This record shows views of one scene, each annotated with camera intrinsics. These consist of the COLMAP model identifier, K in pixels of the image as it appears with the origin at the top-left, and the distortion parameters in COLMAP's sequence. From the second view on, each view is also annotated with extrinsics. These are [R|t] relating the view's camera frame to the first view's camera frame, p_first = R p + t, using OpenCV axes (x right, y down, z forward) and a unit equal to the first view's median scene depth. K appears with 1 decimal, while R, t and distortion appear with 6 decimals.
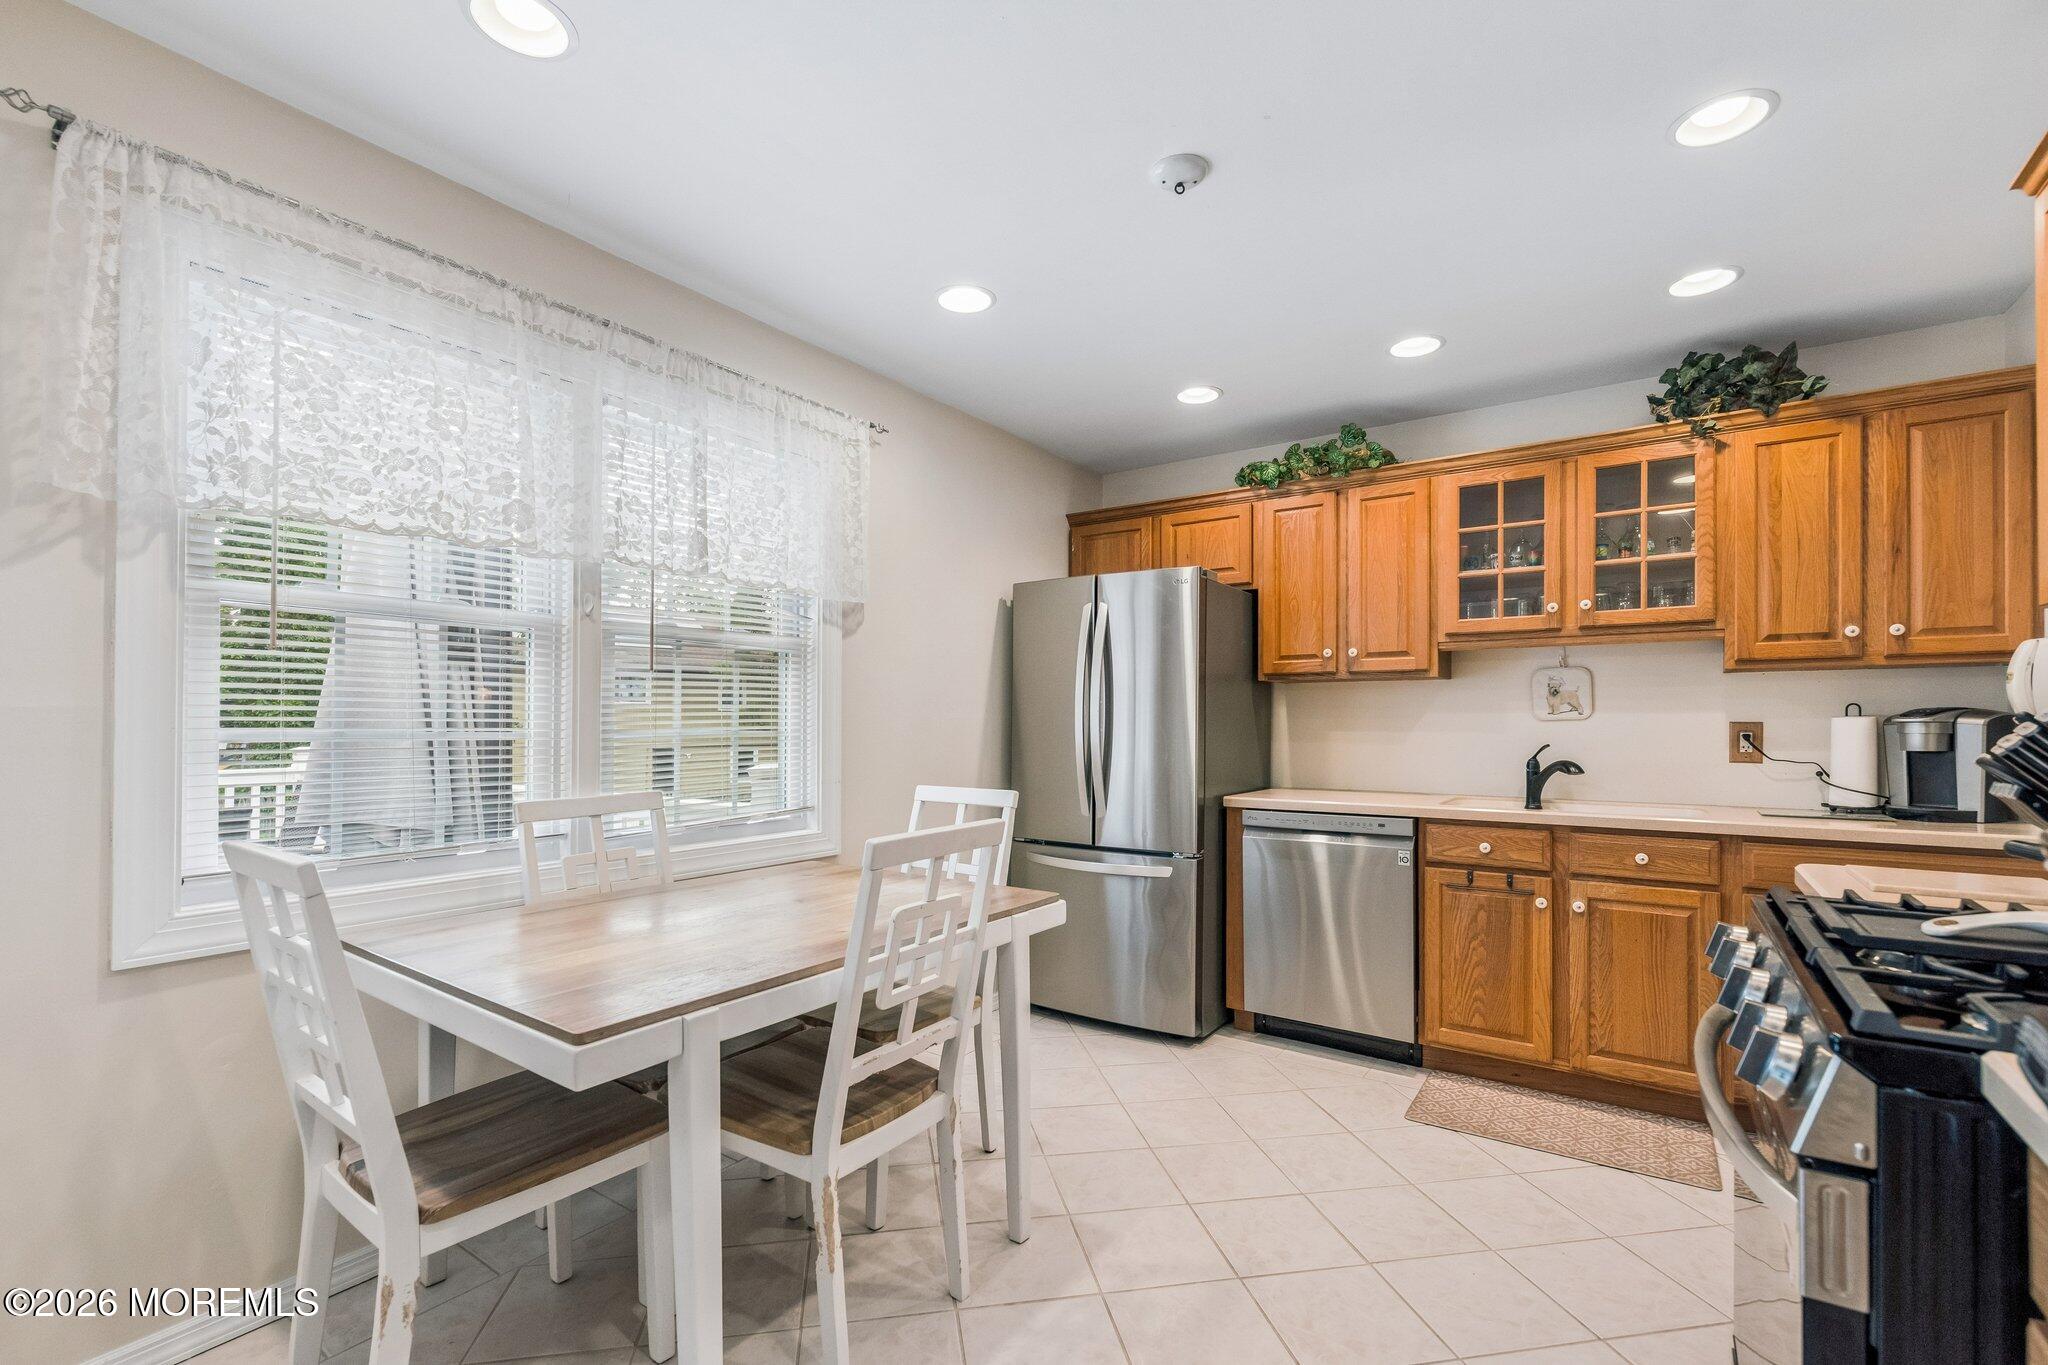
lens RADIAL K [[883.7, 0, 1024.0], [0, 883.7, 717.7], [0, 0, 1]] dist [-0.000844, -0.000227]
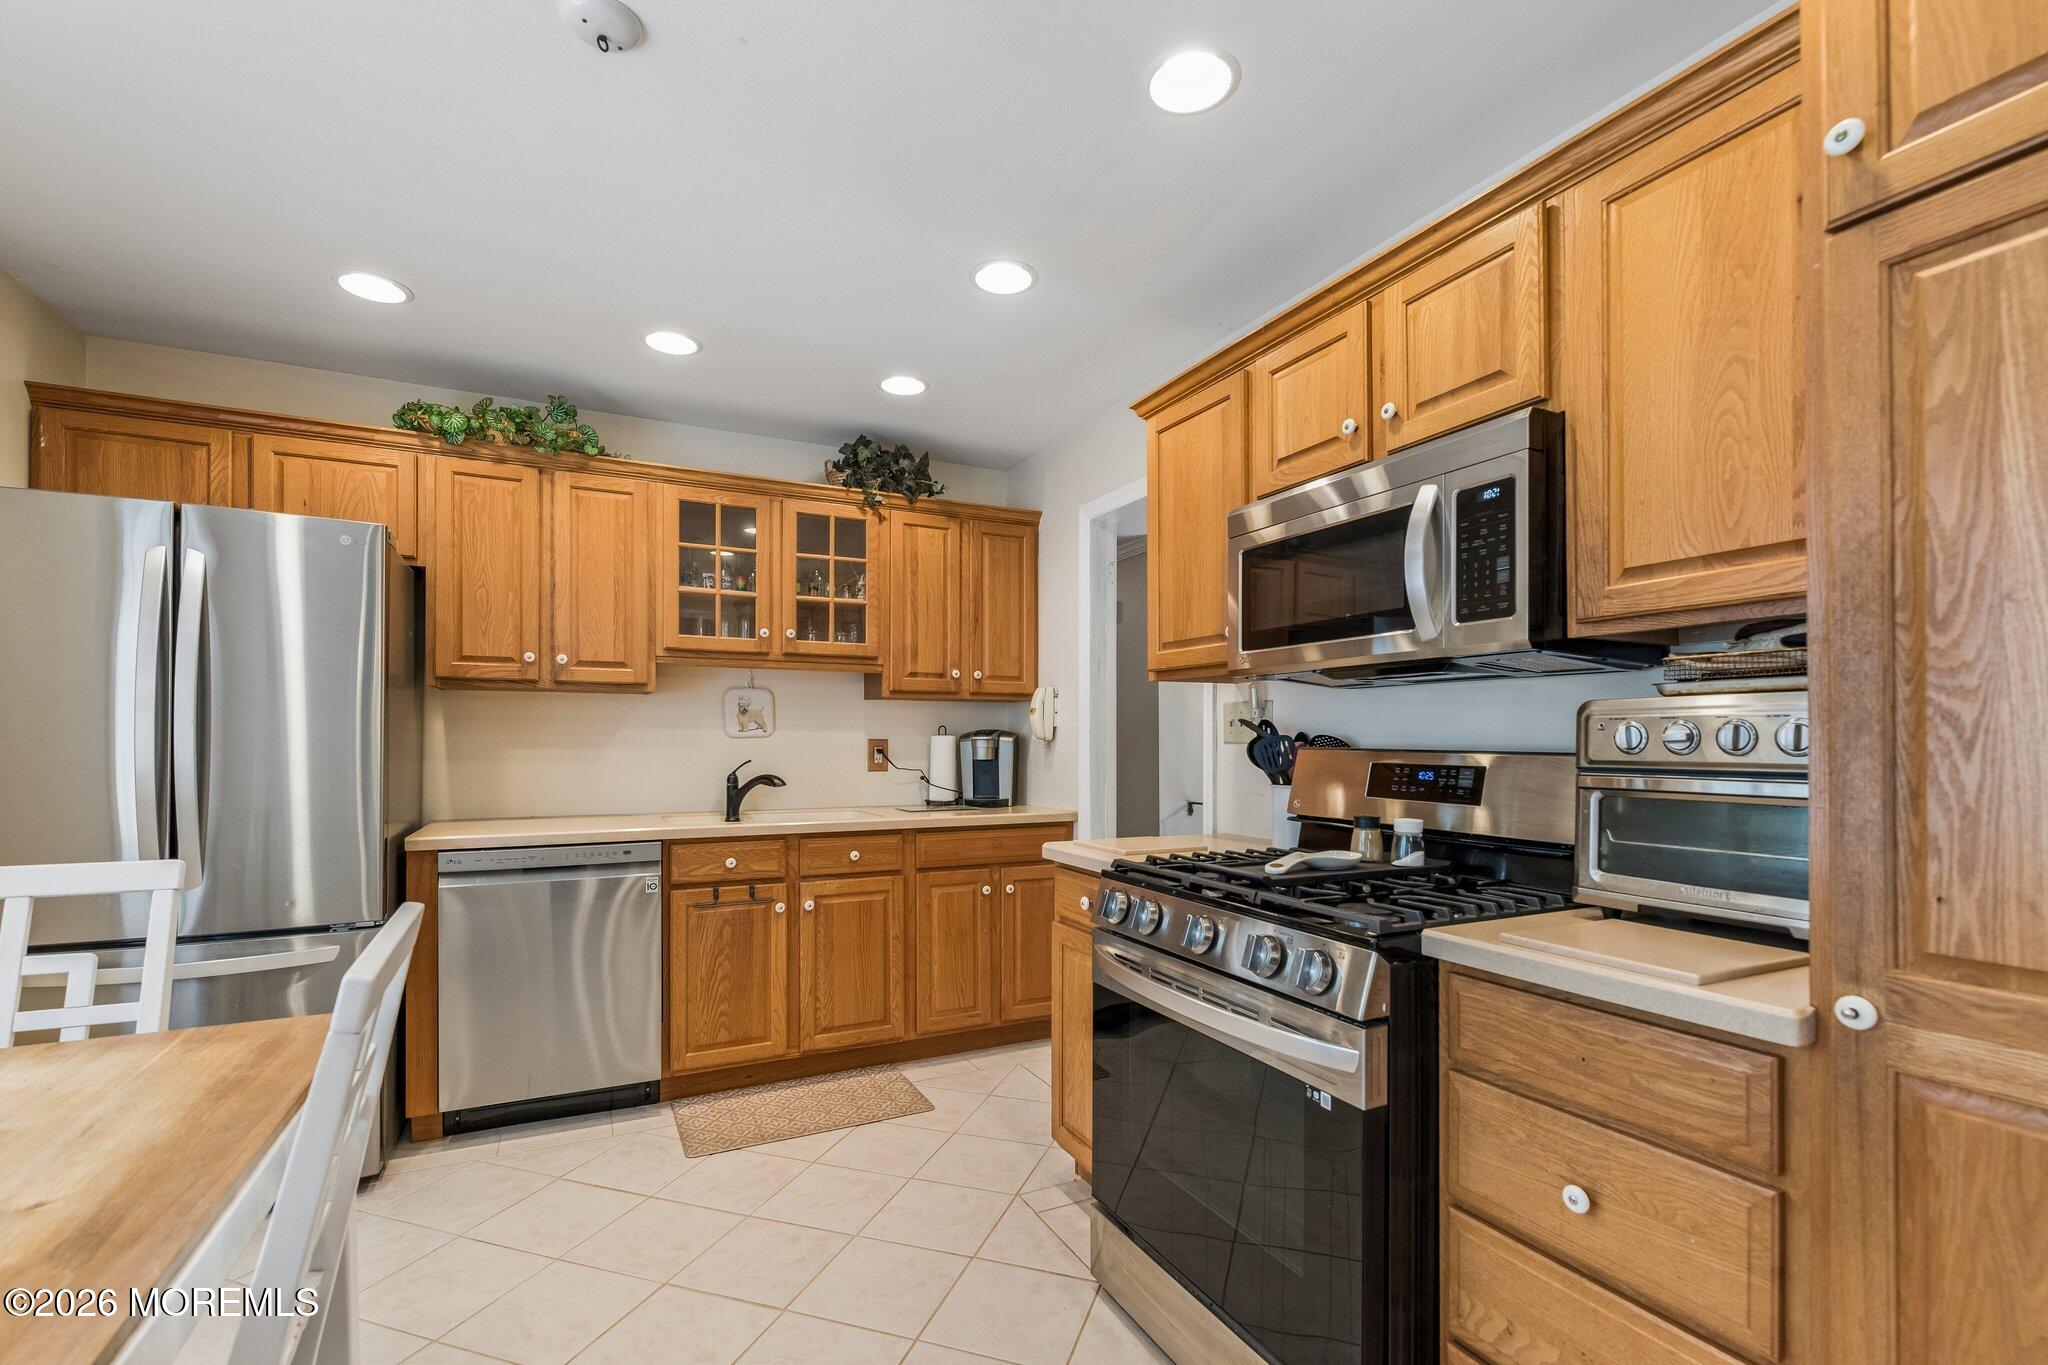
lens RADIAL K [[899.8, 0, 1020.0], [0, 899.8, 735.6], [0, 0, 1]] dist [-0.000334, -0.000050]
pose [[0.488439, 0.003379, 0.872592, -0.215234], [-0.007373, 0.999973, 0.000254, -0.002076], [-0.872567, -0.006558, 0.488450, 0.199462]]
